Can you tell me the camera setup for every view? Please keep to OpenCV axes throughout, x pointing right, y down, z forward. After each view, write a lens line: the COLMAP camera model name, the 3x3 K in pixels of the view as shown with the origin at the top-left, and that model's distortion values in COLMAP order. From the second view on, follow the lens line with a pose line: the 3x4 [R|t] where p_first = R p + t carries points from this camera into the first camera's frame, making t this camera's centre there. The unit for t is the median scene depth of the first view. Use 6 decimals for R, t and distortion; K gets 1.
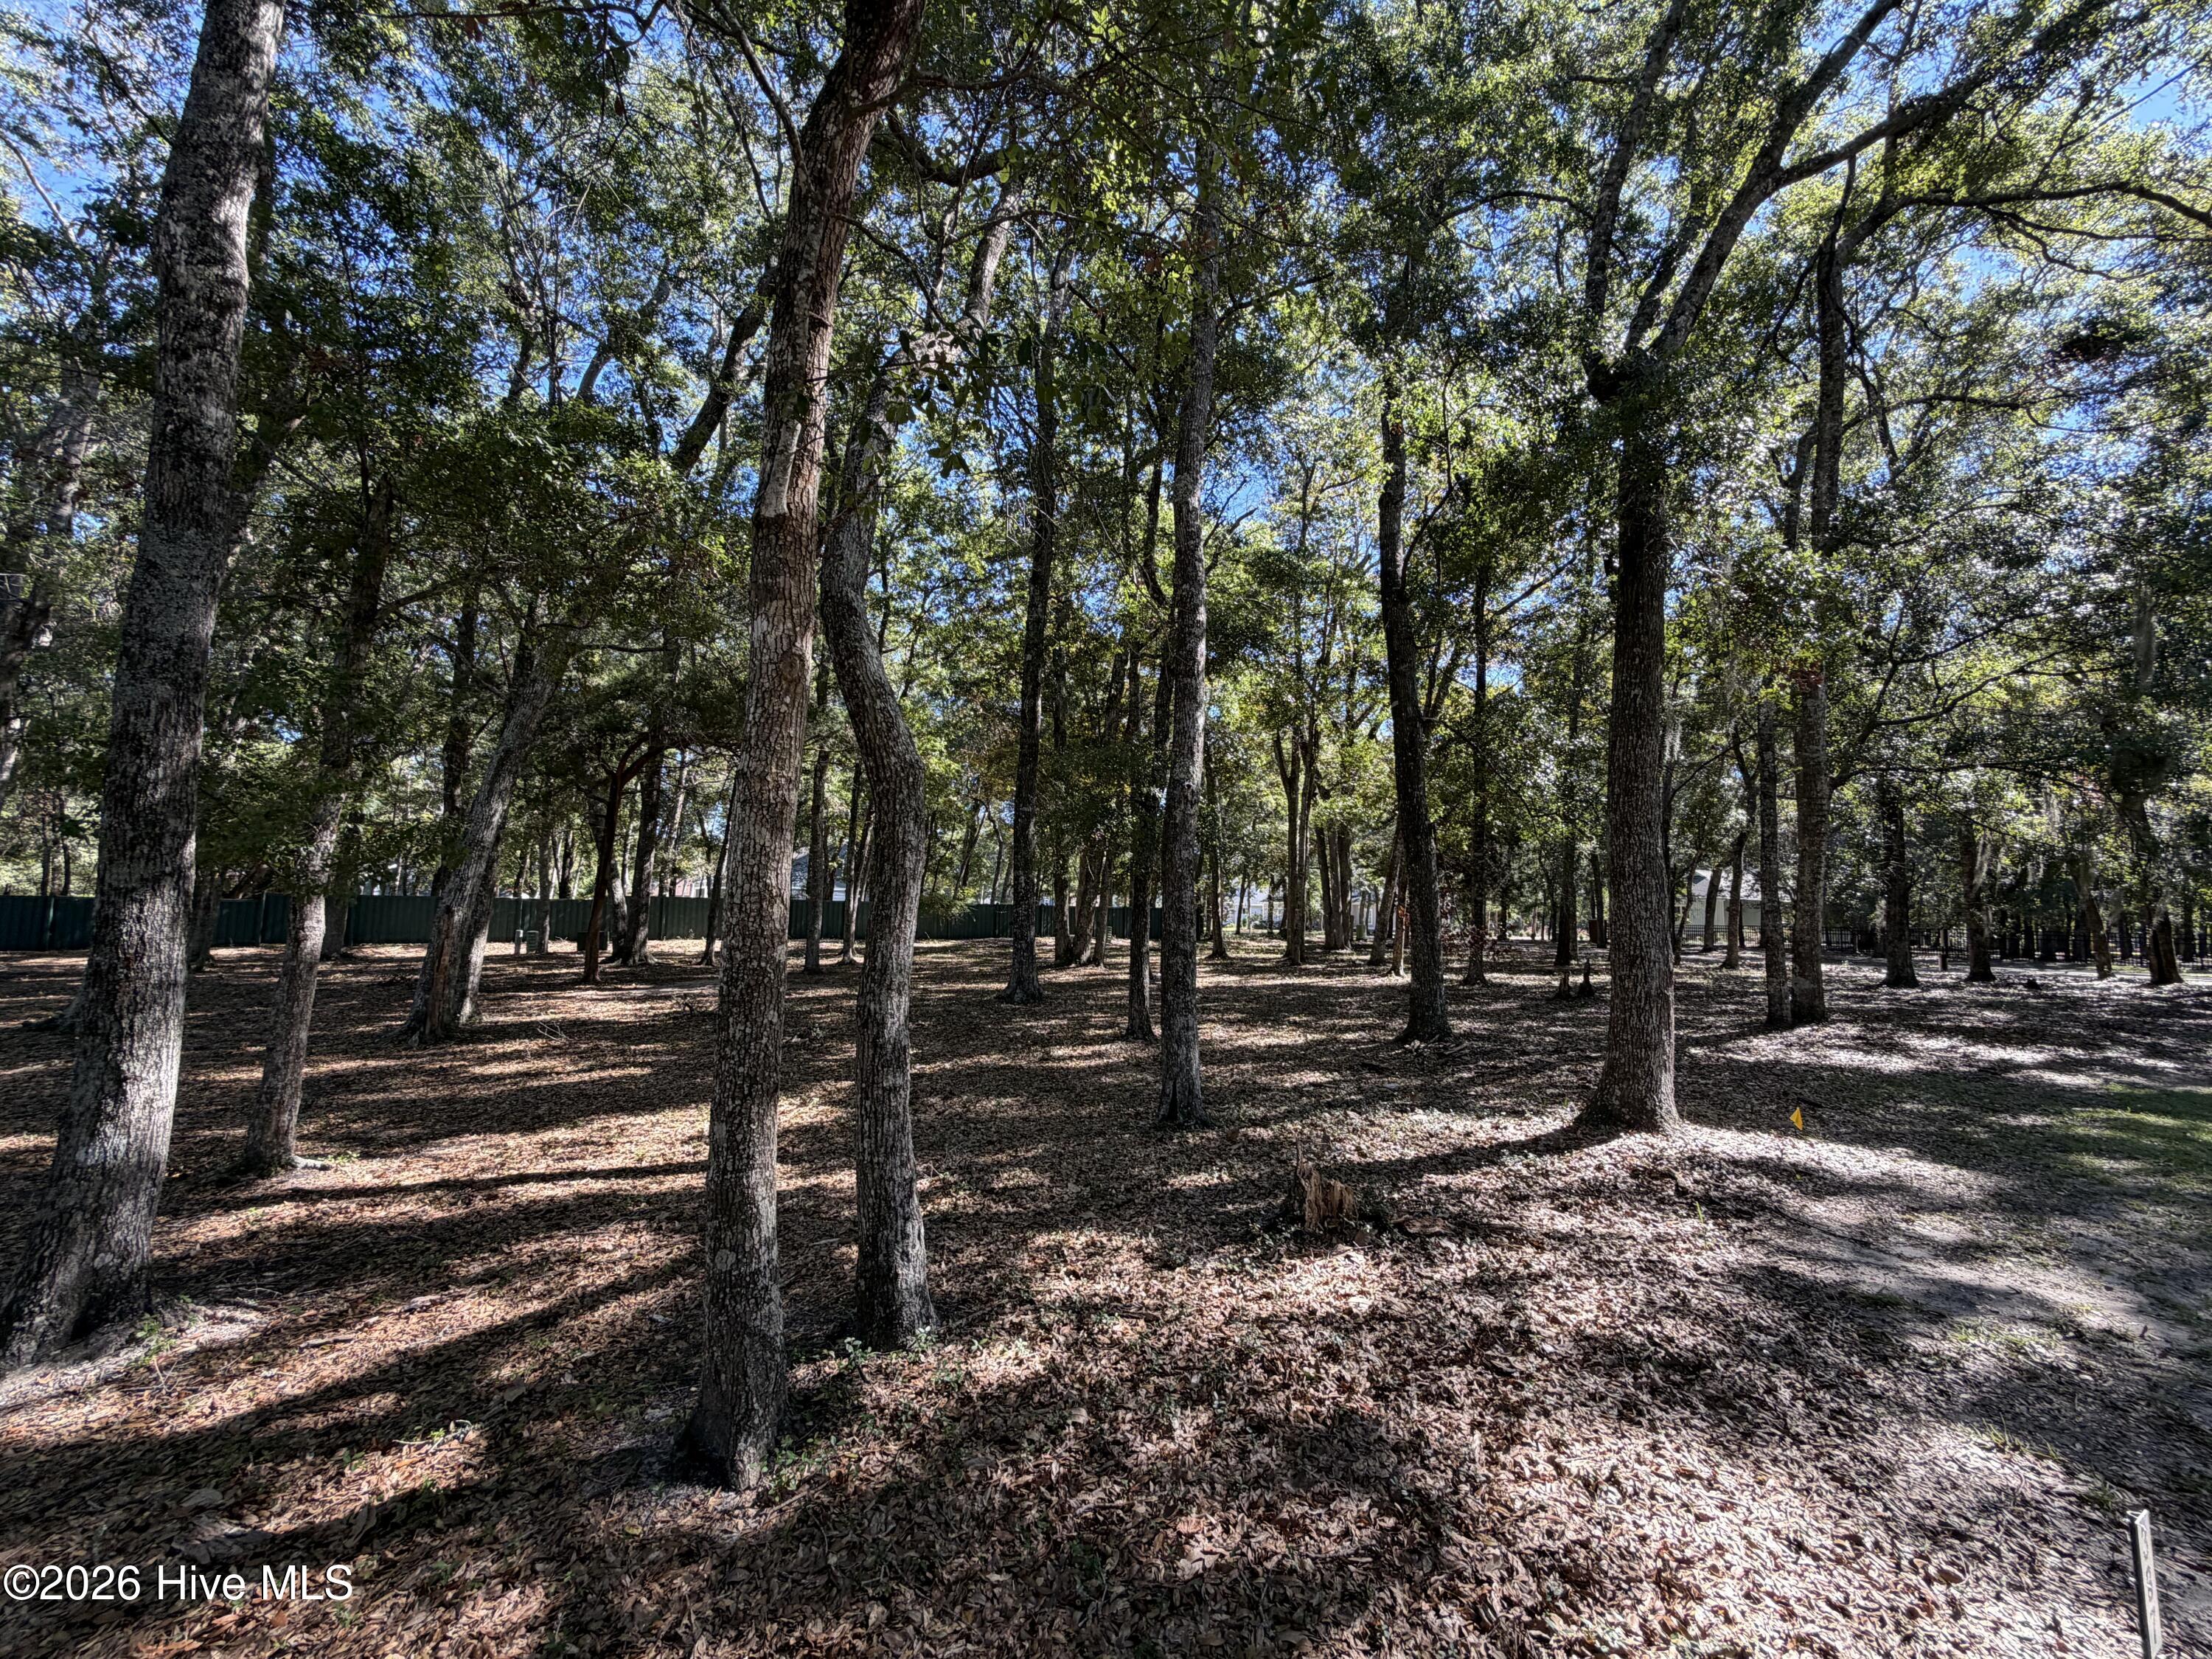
lens RADIAL K [[897.9, 0, 1106.6], [0, 897.9, 804.0], [0, 0, 1]] dist [-0.000353, 0.000271]
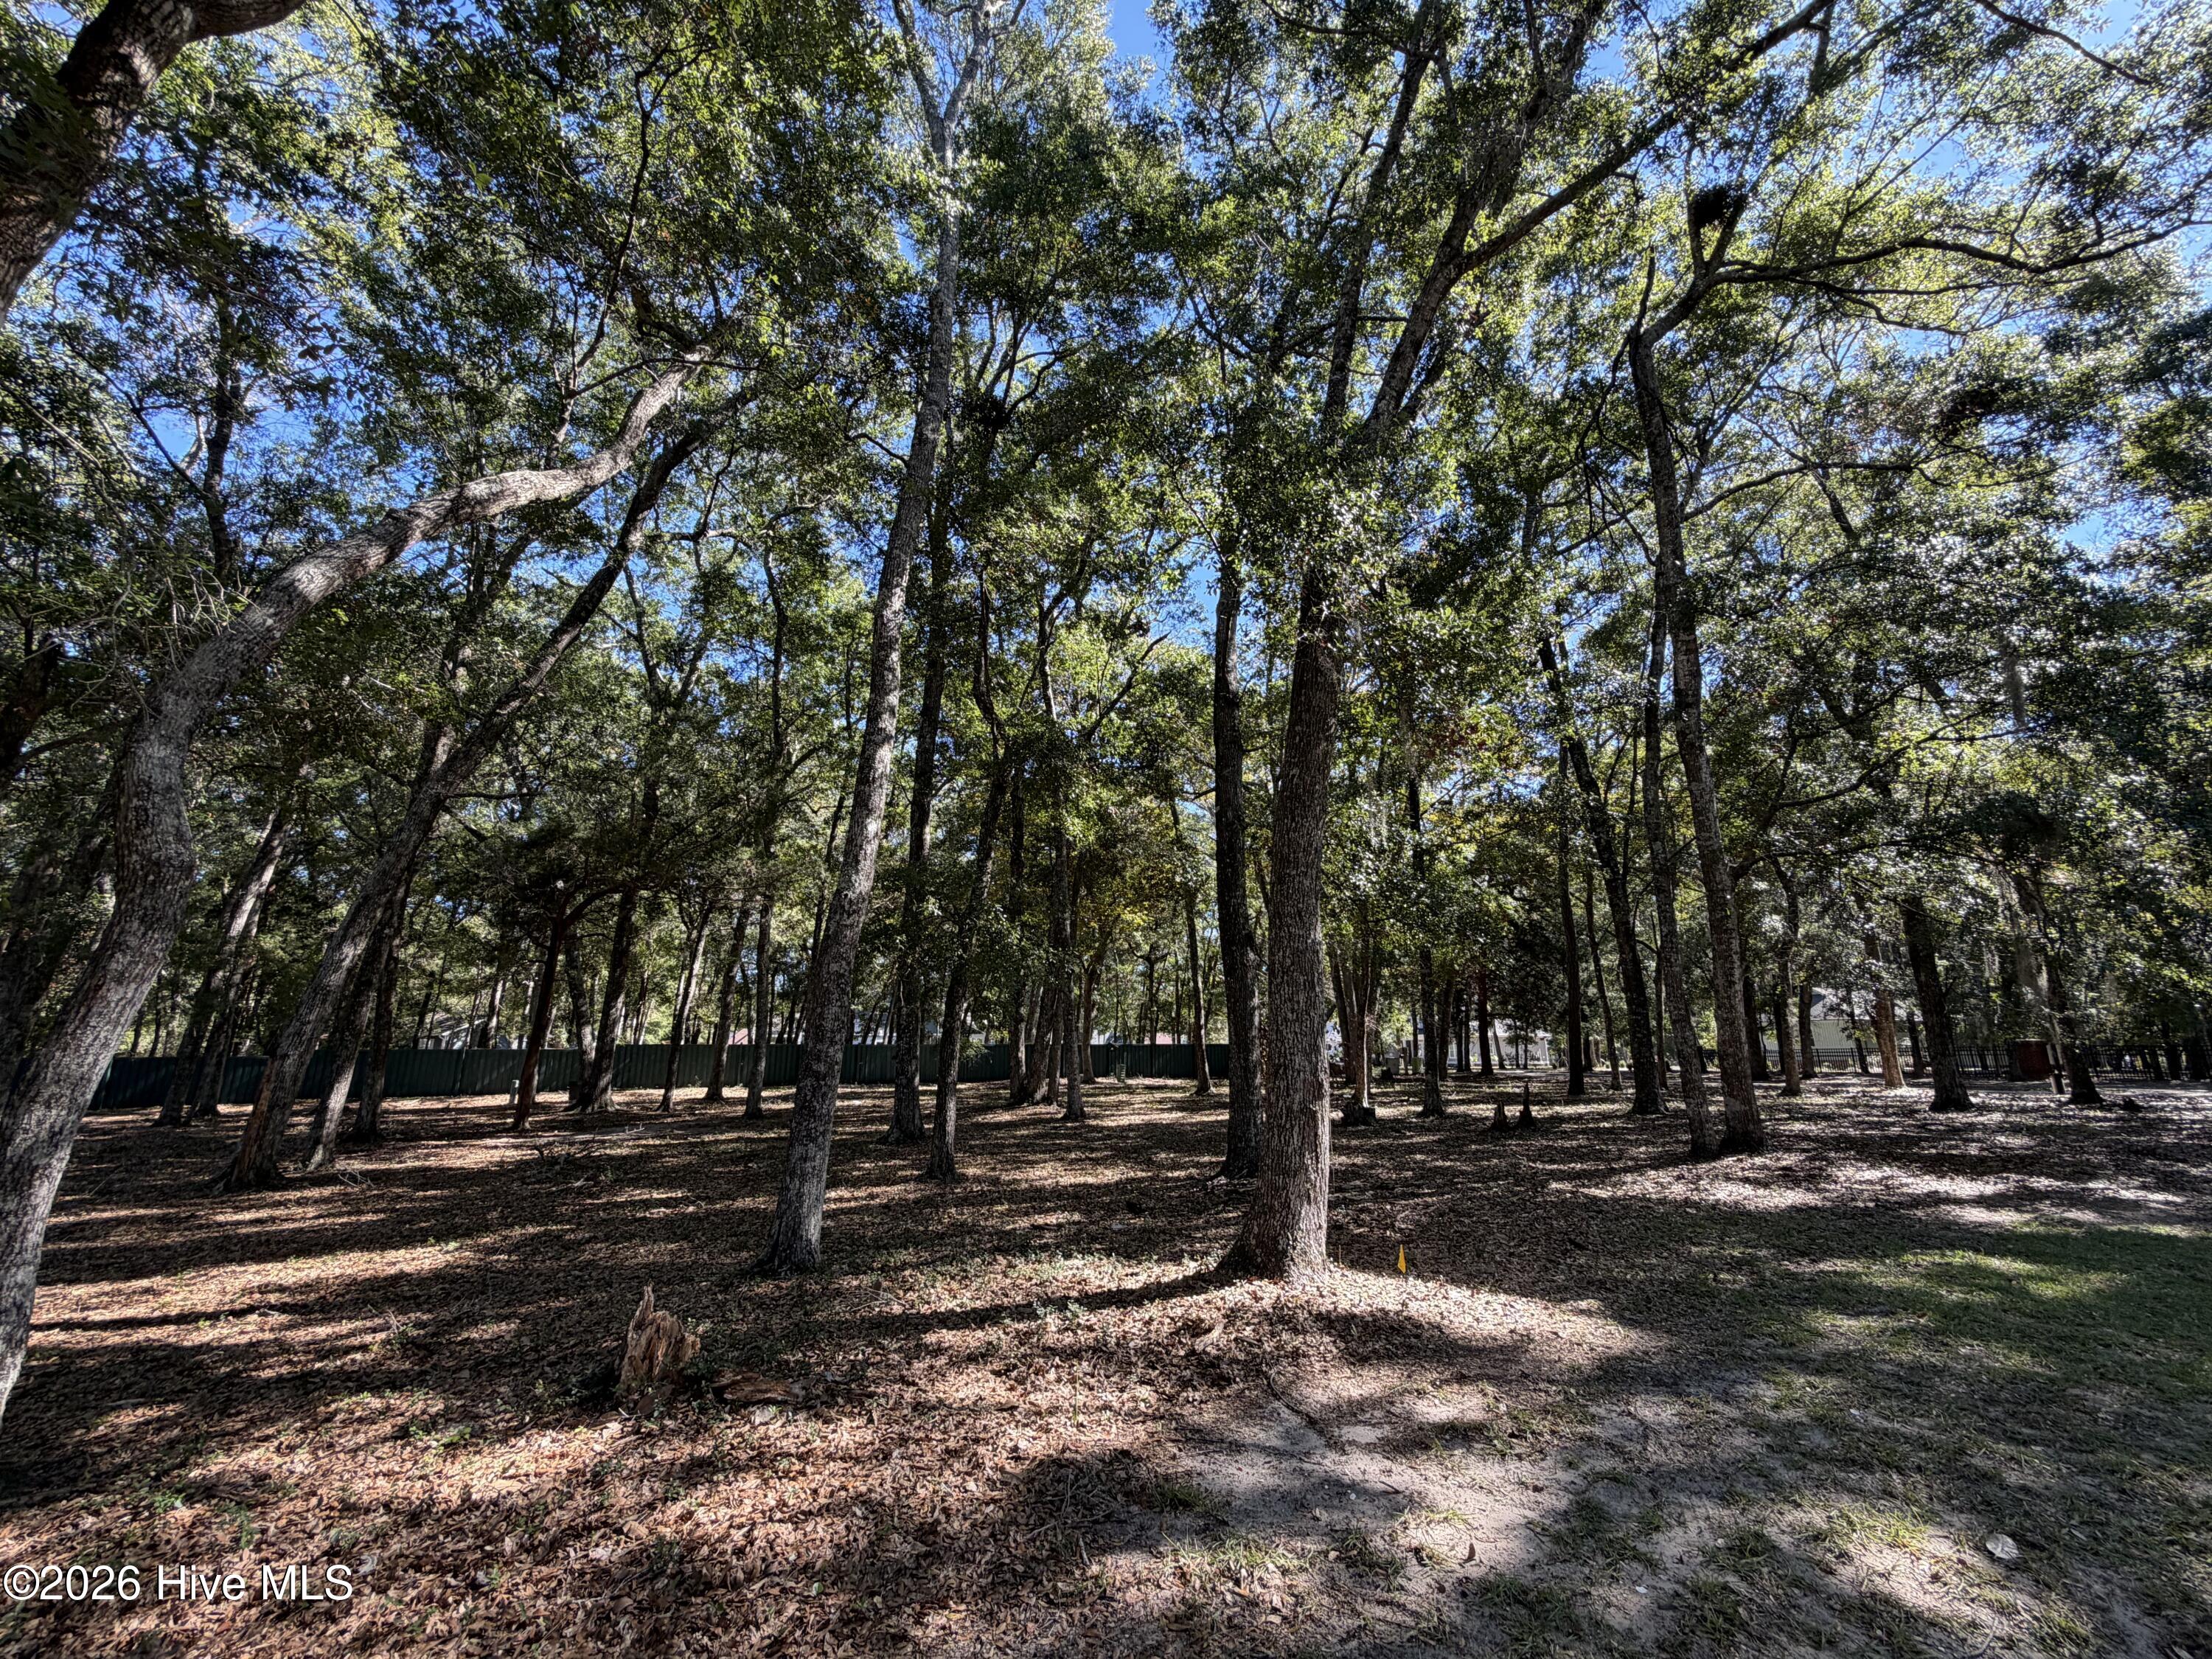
lens RADIAL K [[881.5, 0, 1095.7], [0, 881.5, 828.5], [0, 0, 1]] dist [0.000750, 0.000190]
pose [[0.992954, -0.053815, -0.105574, 0.309759], [0.039669, 0.990483, -0.131792, 0.022805], [0.111662, 0.126675, 0.985639, 0.048900]]
